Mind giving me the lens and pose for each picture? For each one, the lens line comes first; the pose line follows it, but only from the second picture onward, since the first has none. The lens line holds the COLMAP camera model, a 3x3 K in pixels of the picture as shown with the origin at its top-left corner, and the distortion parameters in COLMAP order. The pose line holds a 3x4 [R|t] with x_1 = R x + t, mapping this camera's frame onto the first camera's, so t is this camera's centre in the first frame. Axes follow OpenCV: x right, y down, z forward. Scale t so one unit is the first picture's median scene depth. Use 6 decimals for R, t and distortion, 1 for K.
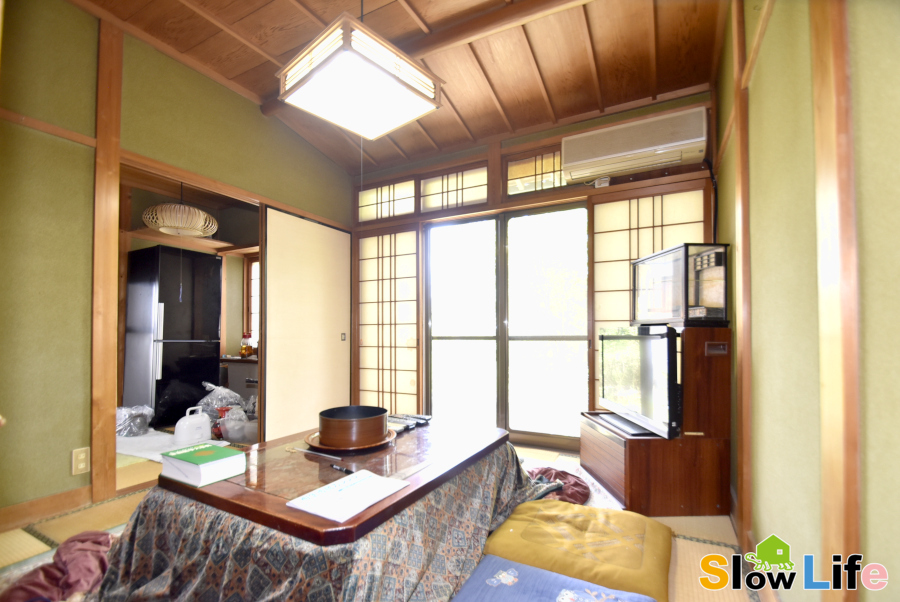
lens RADIAL K [[403.7, 0, 450.9], [0, 403.7, 321.5], [0, 0, 1]] dist [0.000052, -0.000037]
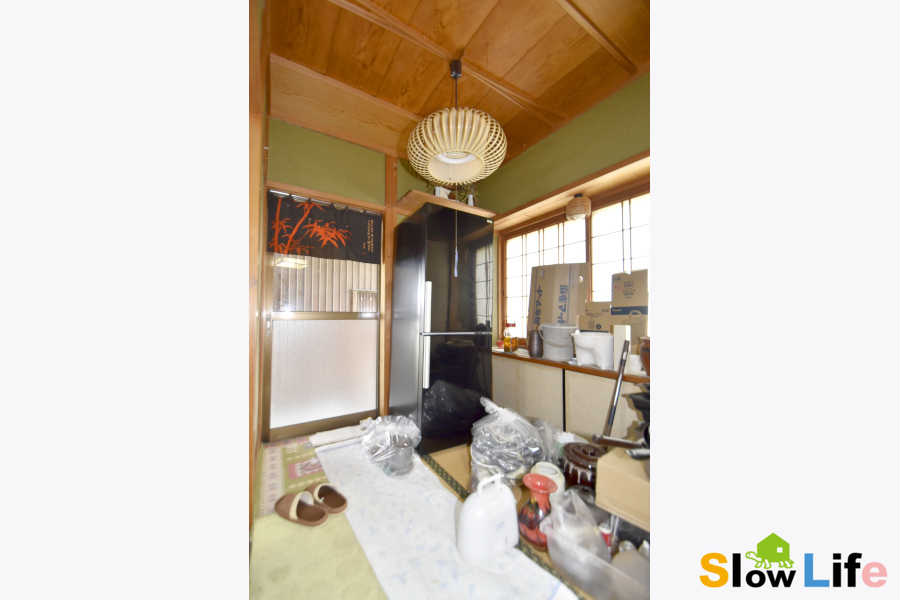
lens RADIAL K [[403.7, 0, 450.9], [0, 403.7, 320.5], [0, 0, 1]] dist [0.000052, -0.000037]
pose [[0.845505, 0.014336, -0.533776, -0.310225], [-0.001134, 0.999685, 0.025053, 0.009451], [0.533967, -0.020577, 0.845255, 0.428374]]
